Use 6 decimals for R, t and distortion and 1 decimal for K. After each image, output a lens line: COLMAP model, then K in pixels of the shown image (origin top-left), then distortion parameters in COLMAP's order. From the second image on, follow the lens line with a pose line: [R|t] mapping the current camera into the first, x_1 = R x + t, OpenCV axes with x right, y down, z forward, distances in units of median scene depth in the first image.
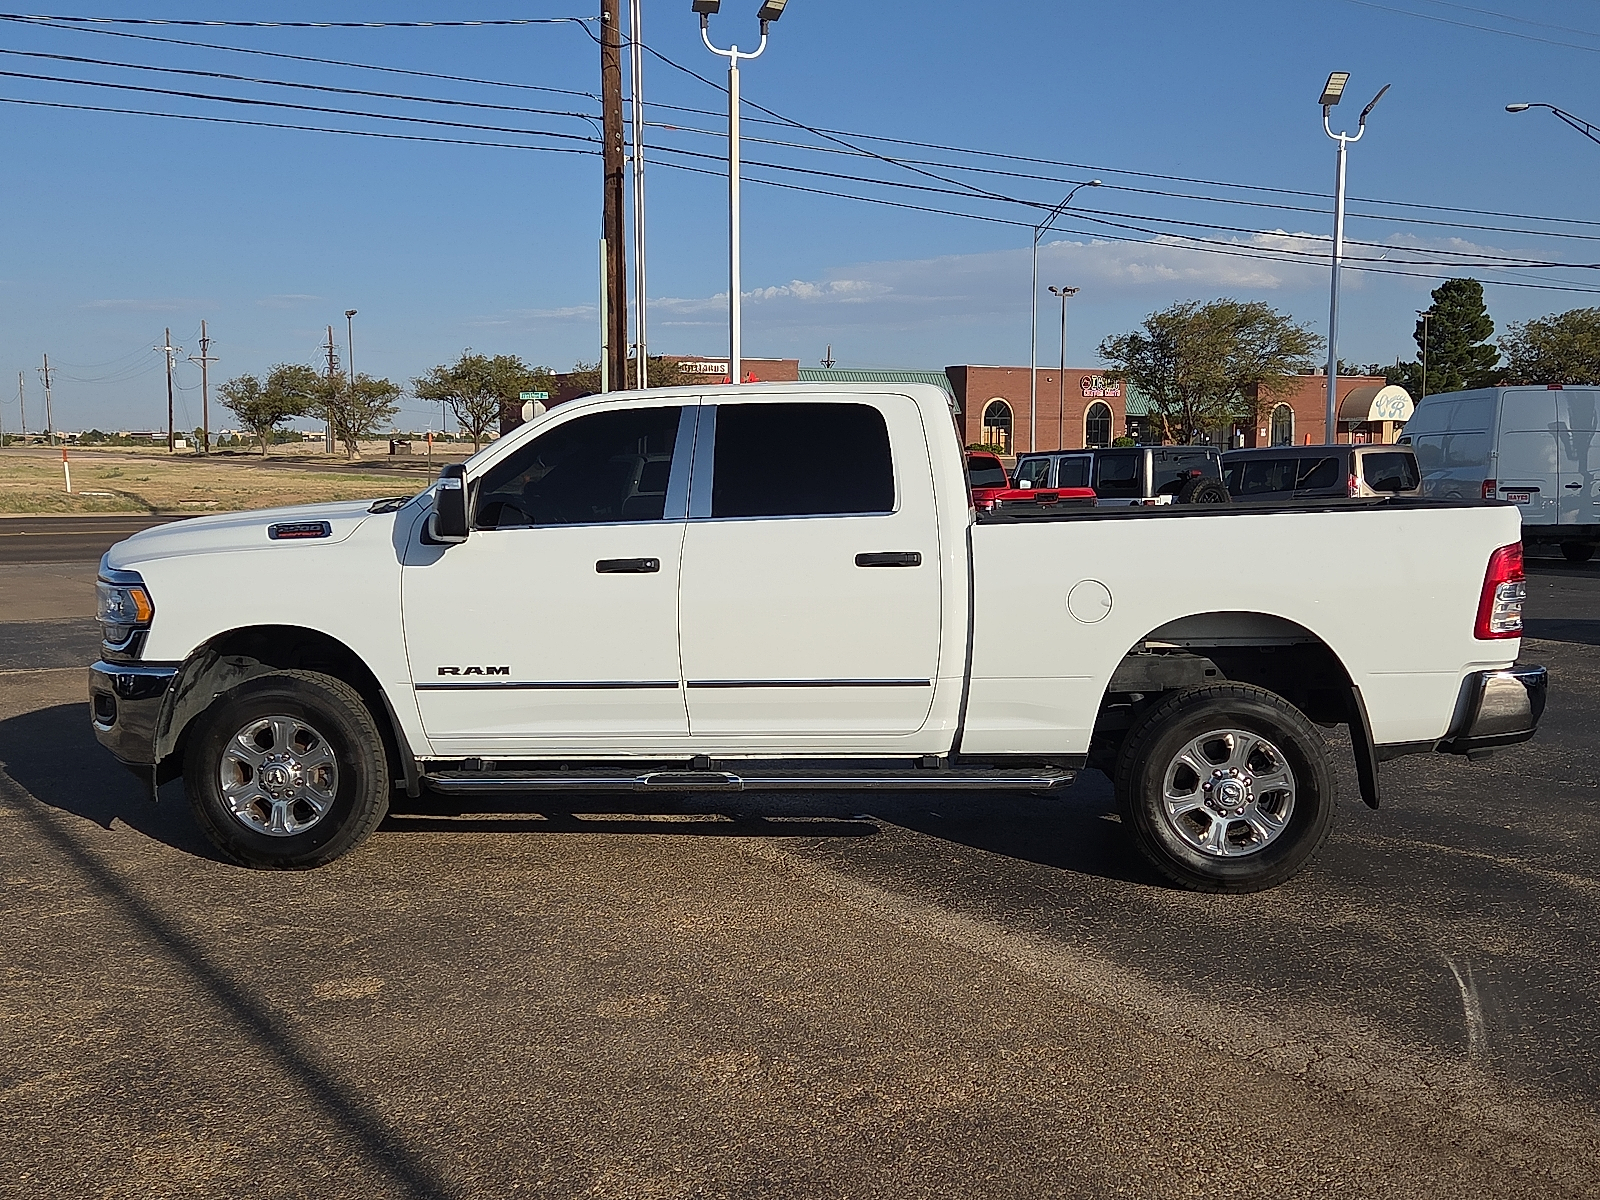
lens RADIAL K [[1678.6, 0, 800.0], [0, 1678.6, 600.0], [0, 0, 1]] dist [0.061914, -0.000219]
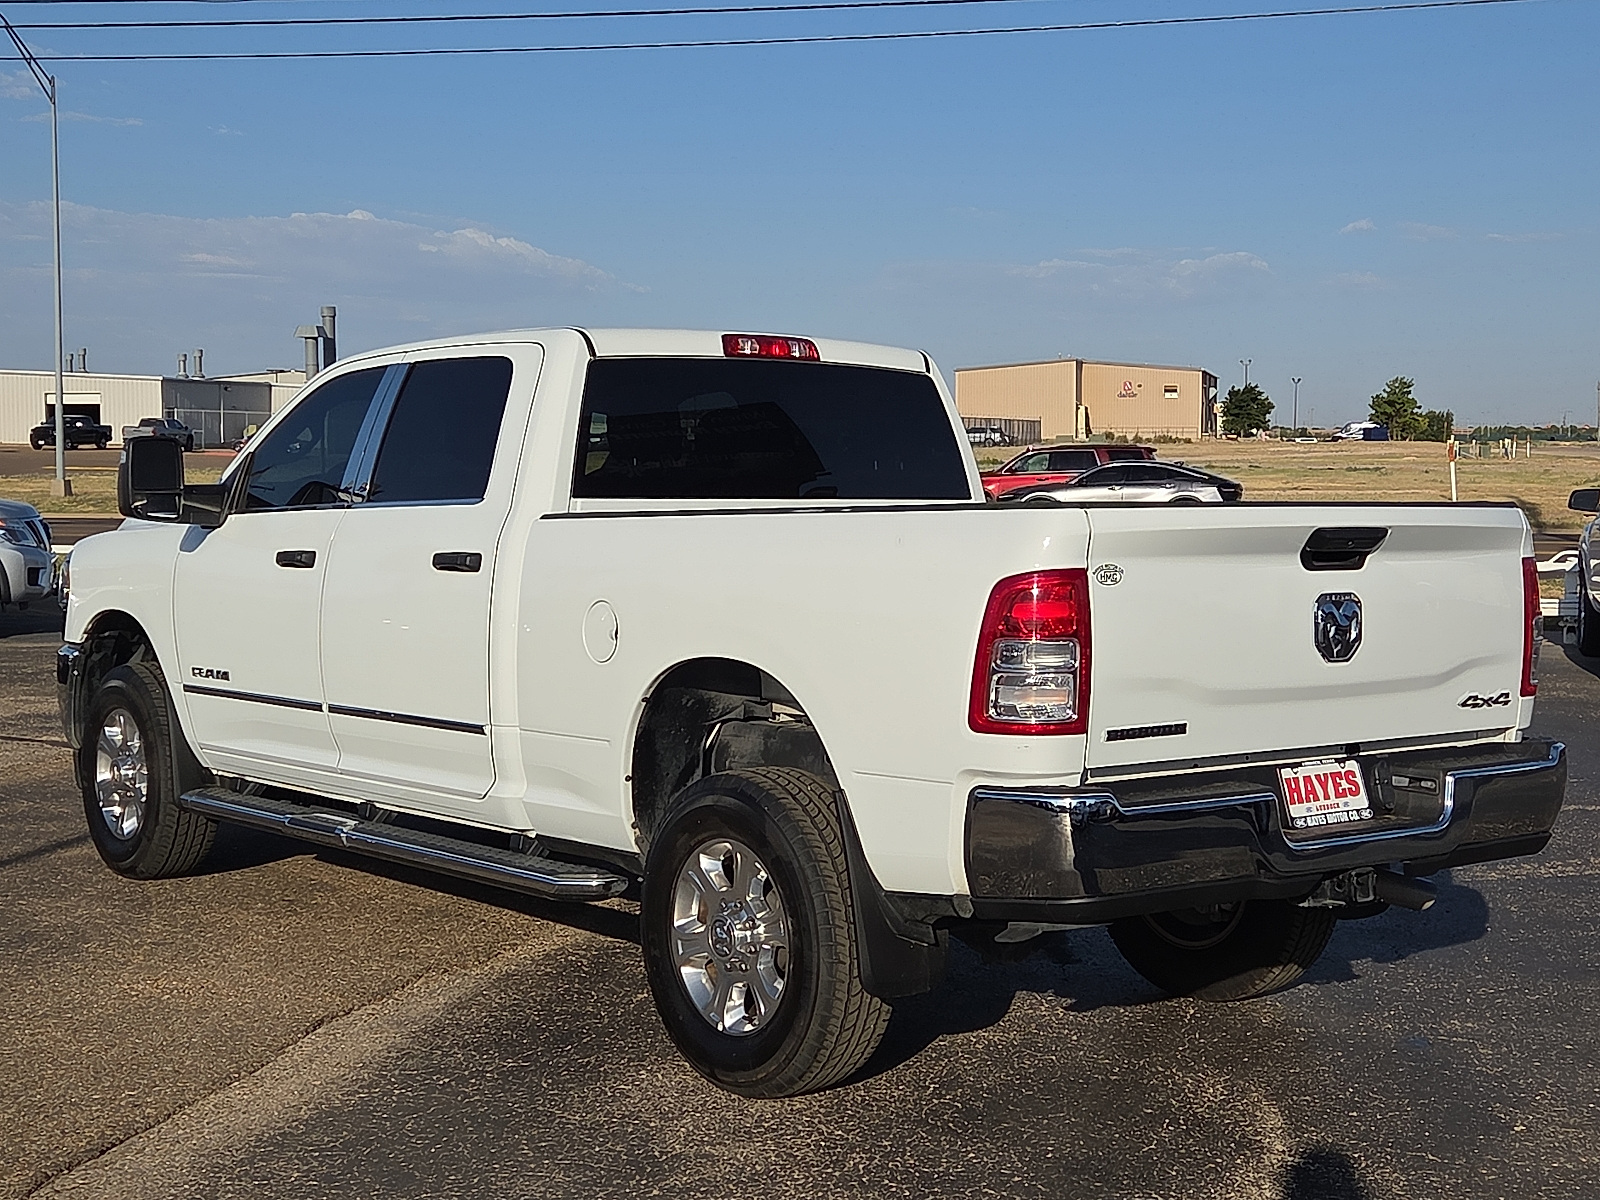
lens RADIAL K [[2331.3, 0, 800.0], [0, 2331.3, 600.0], [0, 0, 1]] dist [0.079642, 0.035080]
pose [[0.699895, 0.049427, -0.712533, 0.892772], [-0.066847, 0.997757, 0.003551, -0.020851], [0.711110, 0.045145, 0.701629, 0.369208]]
